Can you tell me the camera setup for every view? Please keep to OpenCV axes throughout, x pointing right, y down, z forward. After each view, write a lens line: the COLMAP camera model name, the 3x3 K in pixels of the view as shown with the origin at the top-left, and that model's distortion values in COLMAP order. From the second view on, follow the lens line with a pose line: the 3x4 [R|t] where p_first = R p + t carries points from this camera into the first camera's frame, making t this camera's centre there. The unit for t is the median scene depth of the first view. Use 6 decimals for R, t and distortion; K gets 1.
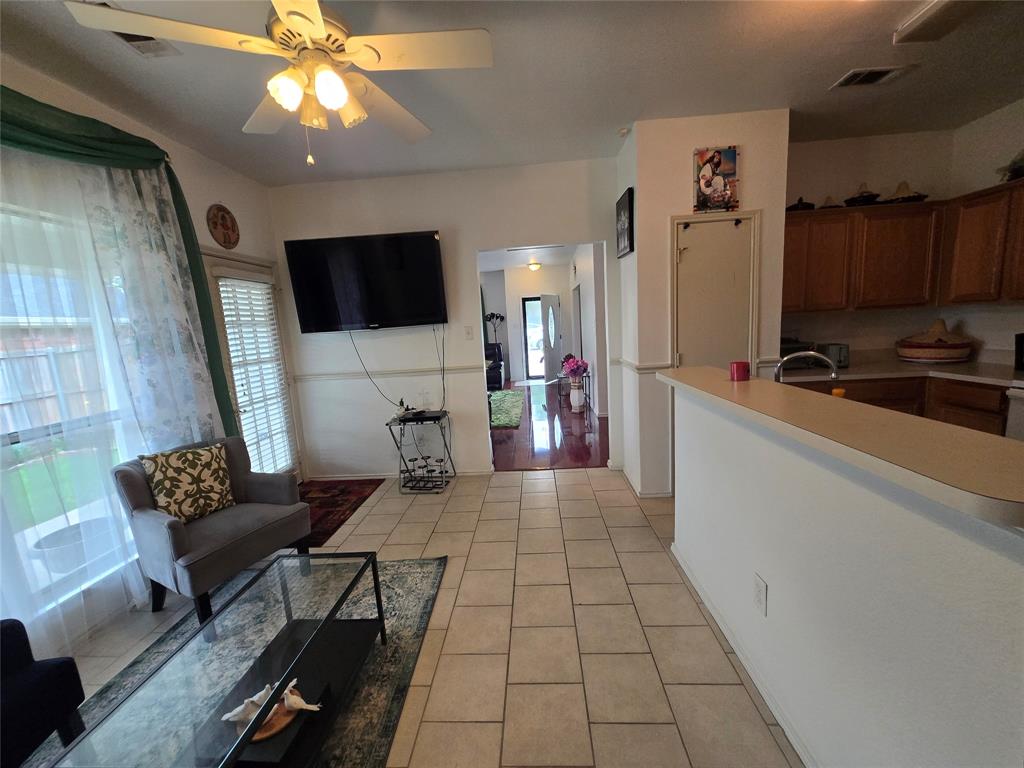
lens RADIAL K [[402.9, 0, 511.2], [0, 402.9, 380.6], [0, 0, 1]] dist [0.000252, -0.000088]
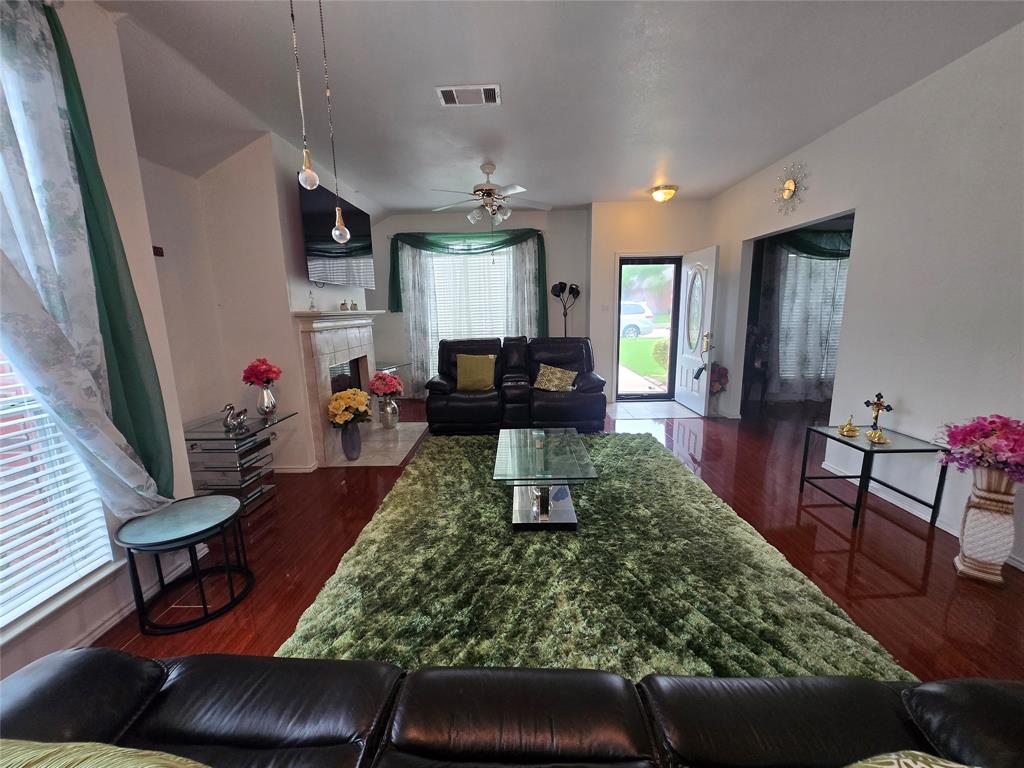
lens RADIAL K [[402.9, 0, 511.3], [0, 402.9, 385.4], [0, 0, 1]] dist [0.000252, -0.000088]
pose [[0.997967, 0.026514, 0.057957, -0.150038], [-0.028579, 0.998975, 0.035100, -0.039348], [-0.056967, -0.036685, 0.997702, 0.428751]]
